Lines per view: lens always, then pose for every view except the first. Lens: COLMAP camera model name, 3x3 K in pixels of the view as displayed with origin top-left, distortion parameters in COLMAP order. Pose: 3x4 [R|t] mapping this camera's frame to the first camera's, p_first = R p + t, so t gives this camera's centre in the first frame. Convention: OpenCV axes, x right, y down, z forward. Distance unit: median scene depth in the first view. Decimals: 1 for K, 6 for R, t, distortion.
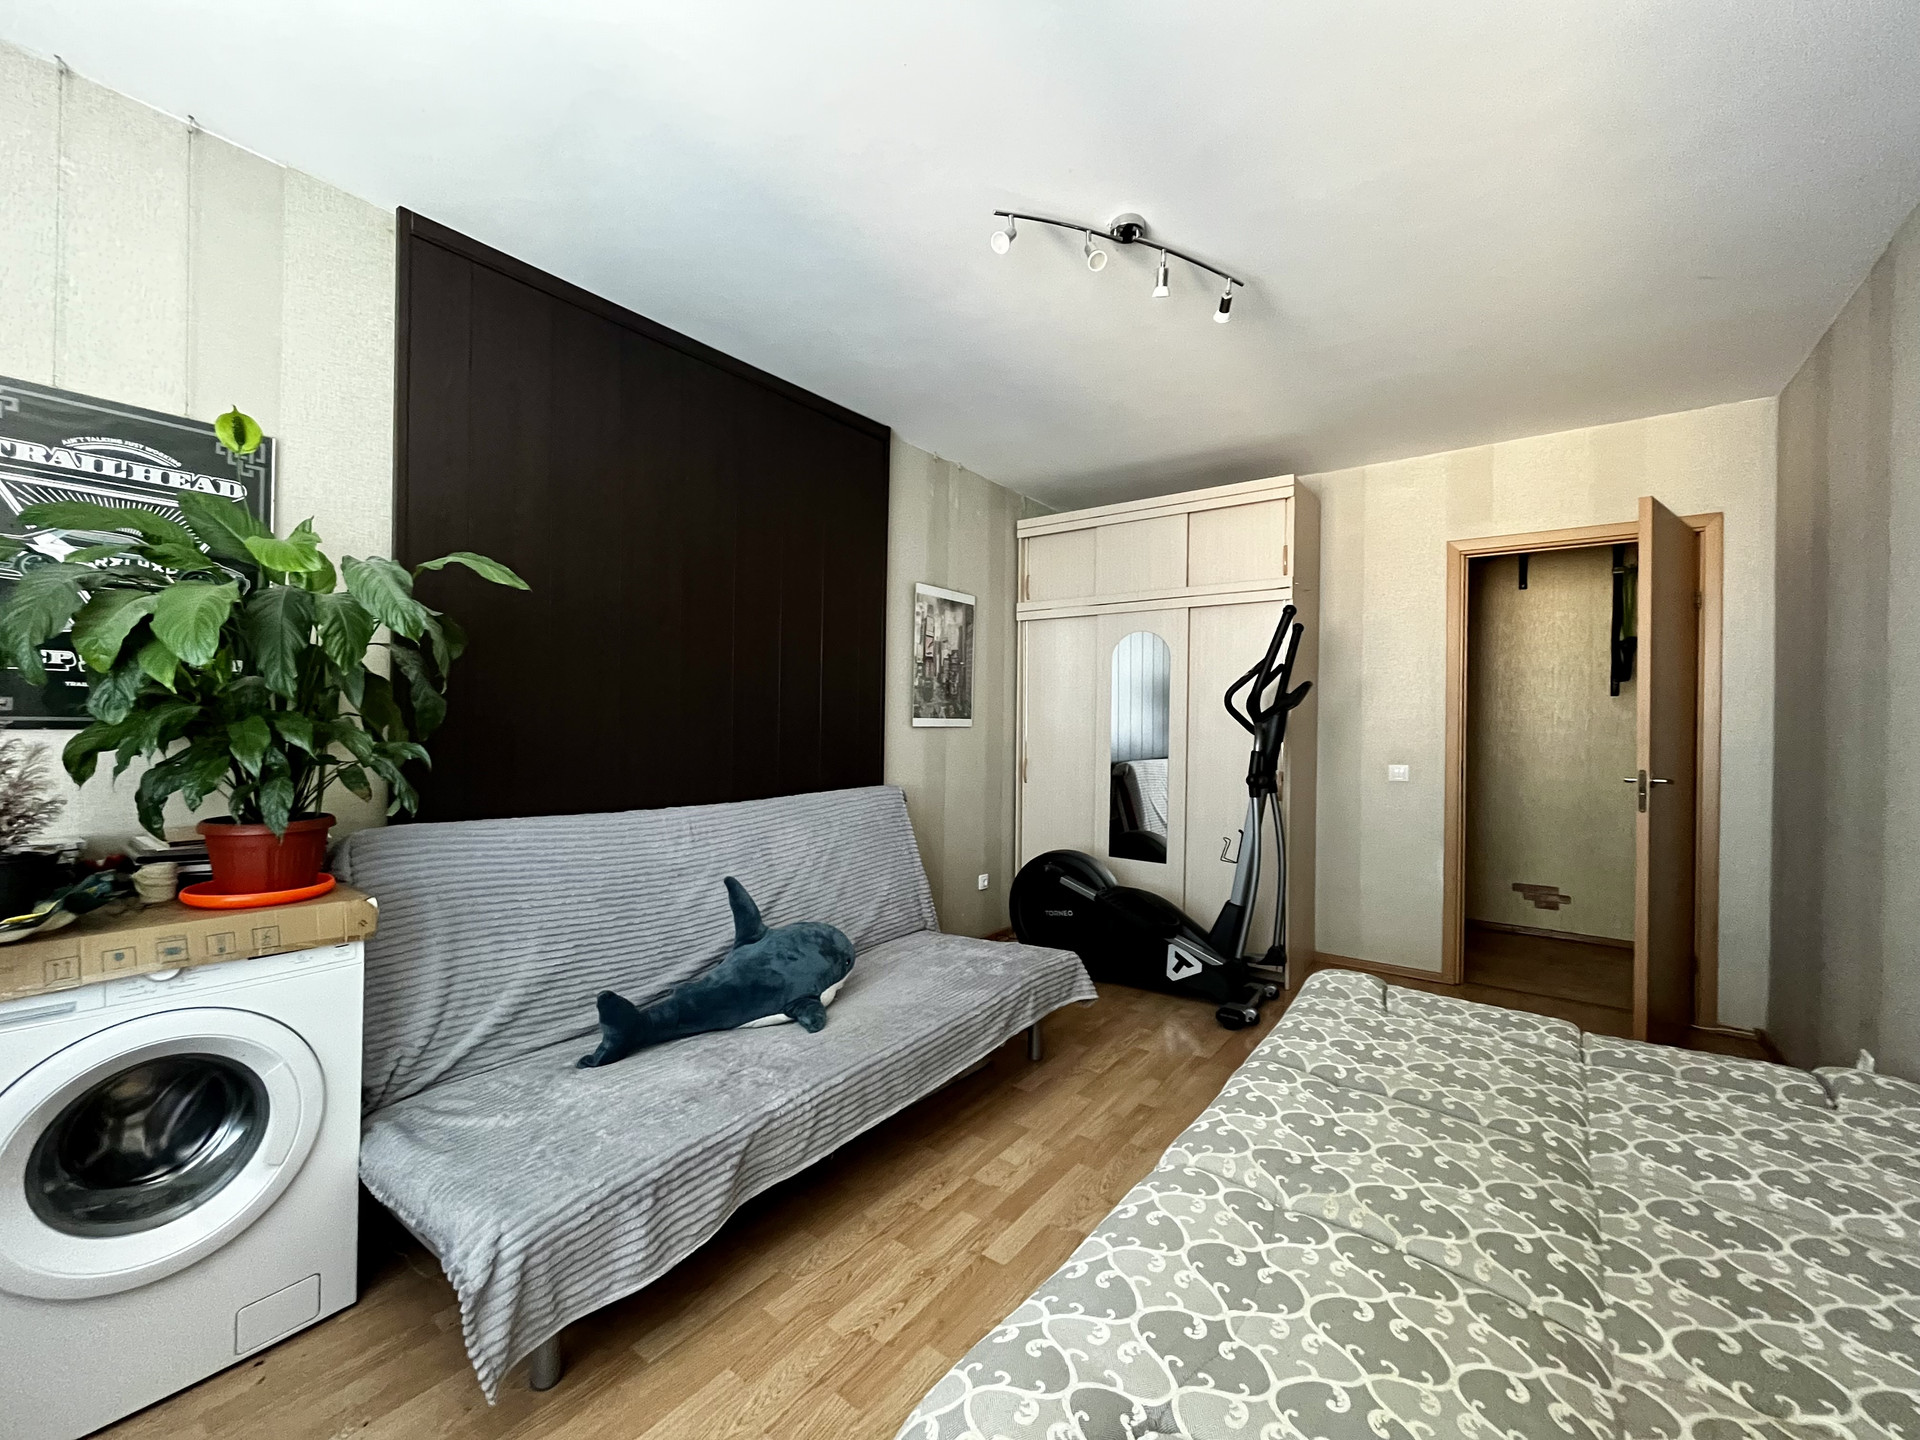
lens RADIAL K [[771.8, 0, 954.2], [0, 771.8, 720.3], [0, 0, 1]] dist [-0.000964, 0.000006]
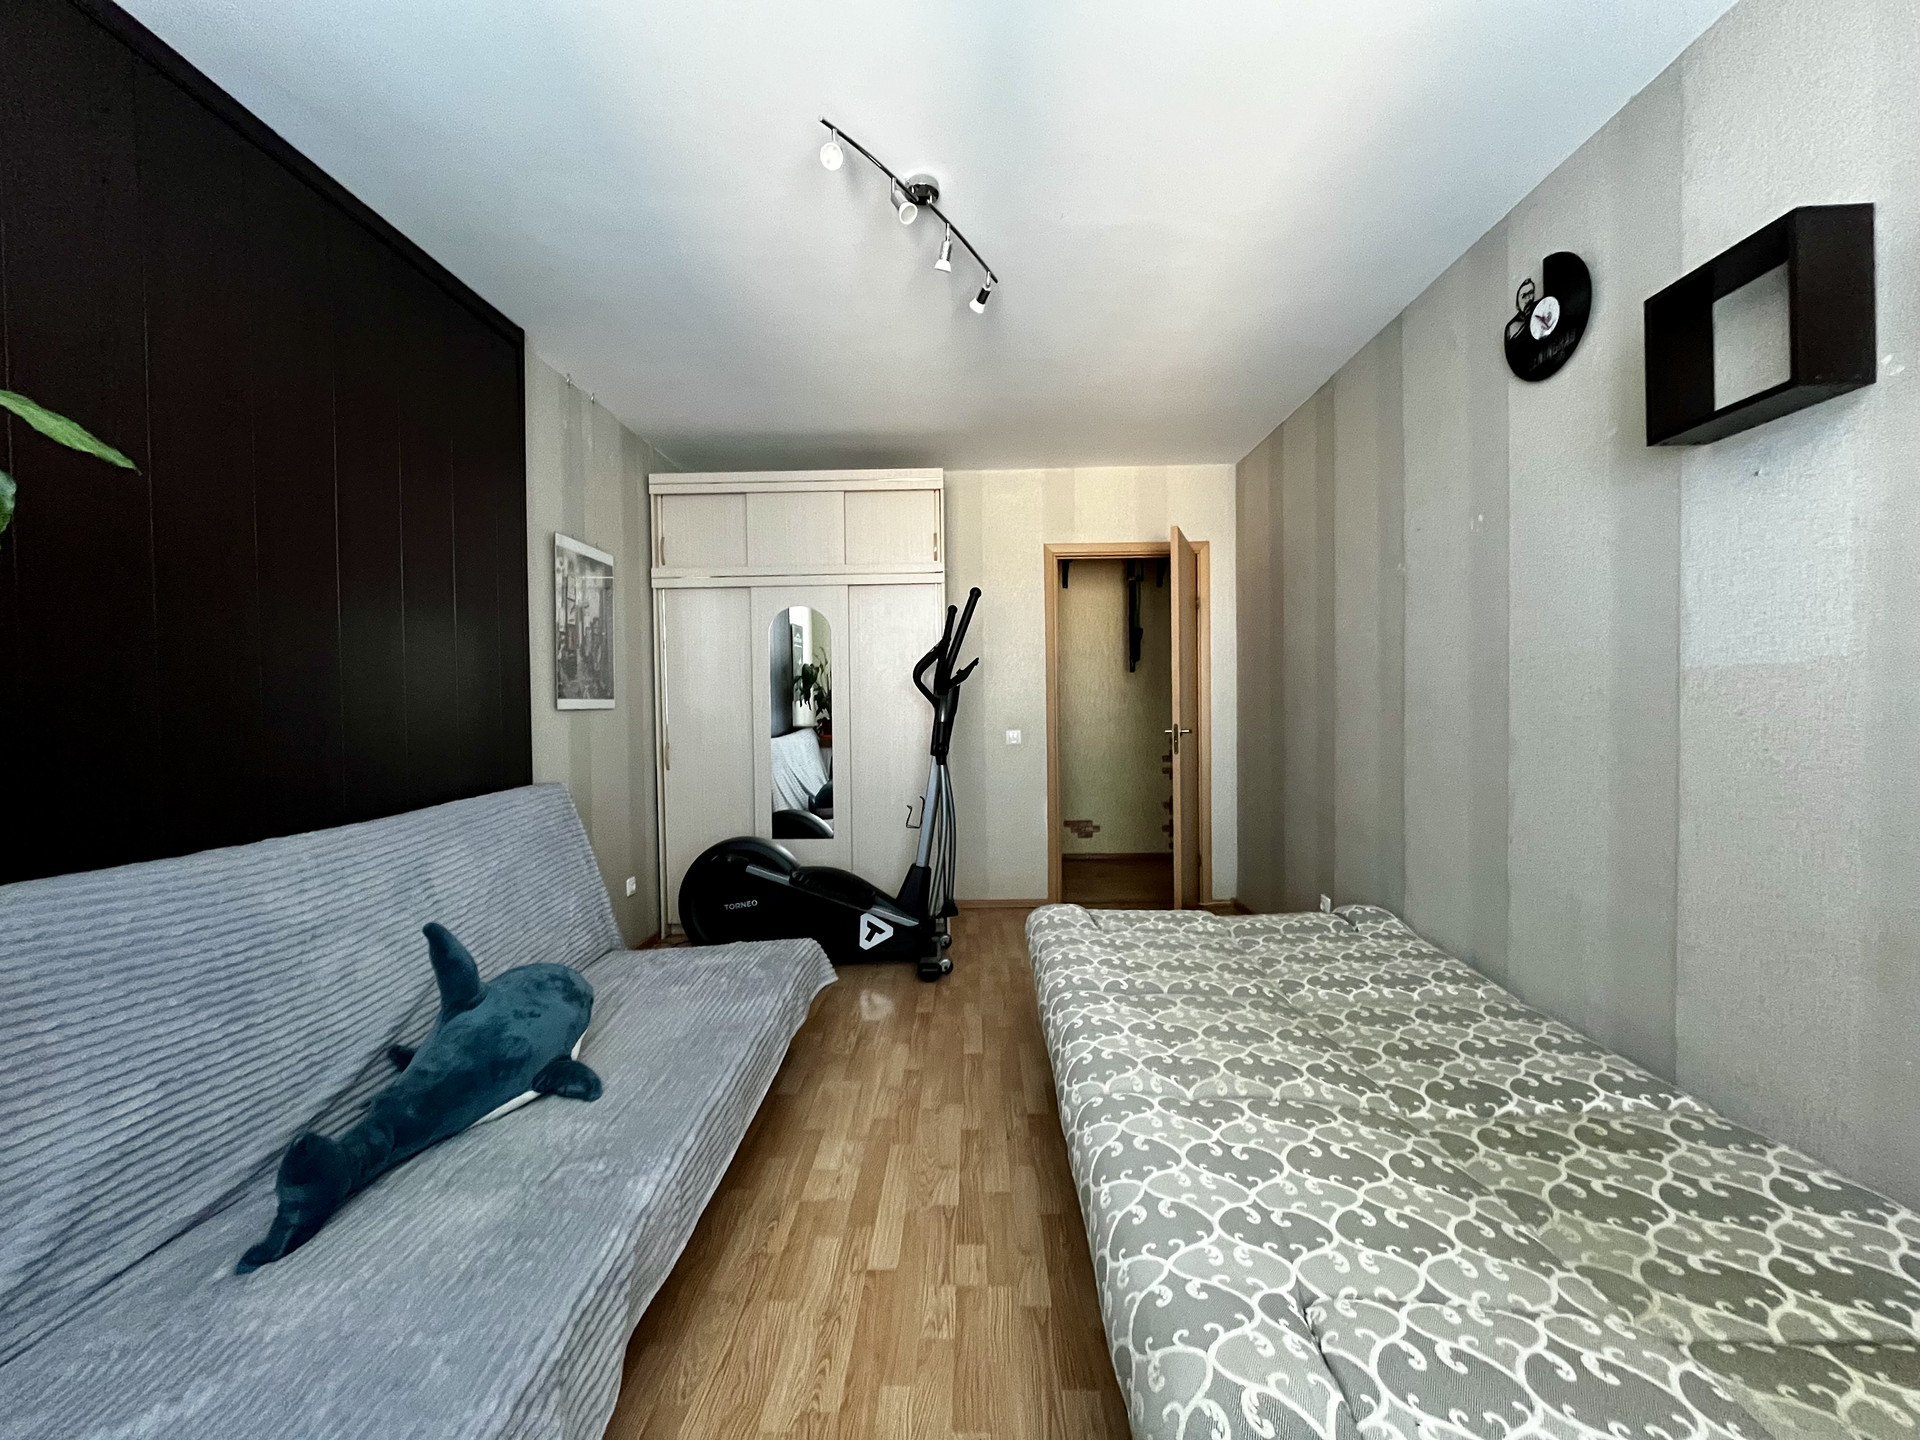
lens RADIAL K [[771.8, 0, 954.2], [0, 771.8, 720.3], [0, 0, 1]] dist [-0.000964, 0.000006]
pose [[0.814142, -0.036593, 0.579512, -0.234466], [0.023368, 0.999269, 0.030269, 0.005952], [-0.580196, -0.011101, 0.814401, 0.117521]]
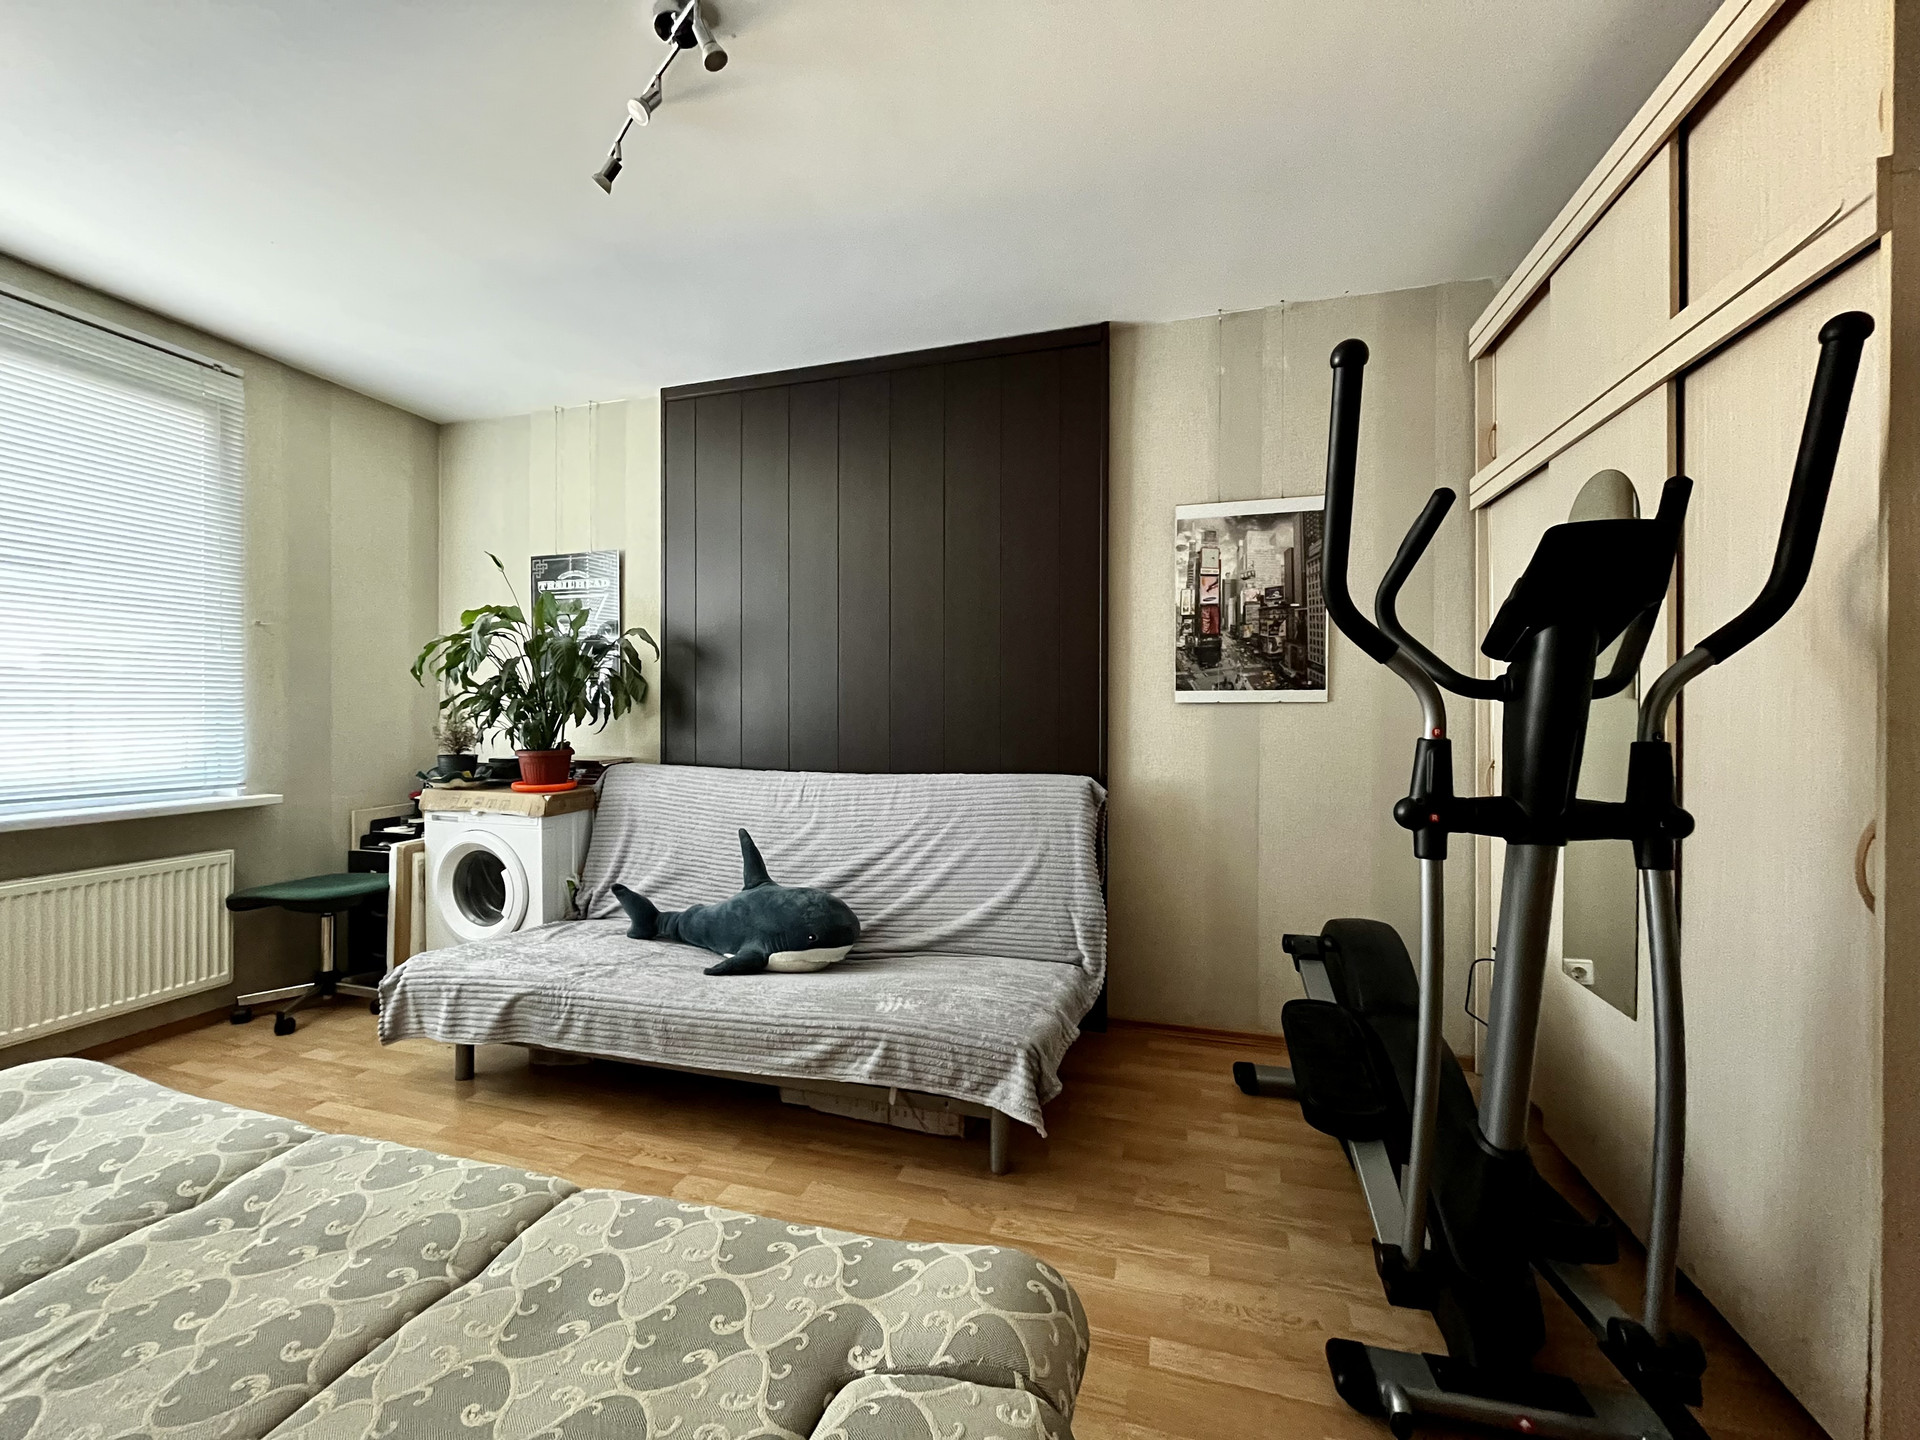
lens RADIAL K [[771.8, 0, 954.2], [0, 771.8, 720.3], [0, 0, 1]] dist [-0.000964, 0.000006]
pose [[0.350923, -0.001696, -0.936403, 0.712650], [0.005312, 0.999986, 0.000180, 0.030215], [0.936389, -0.005038, 0.350927, 0.687047]]
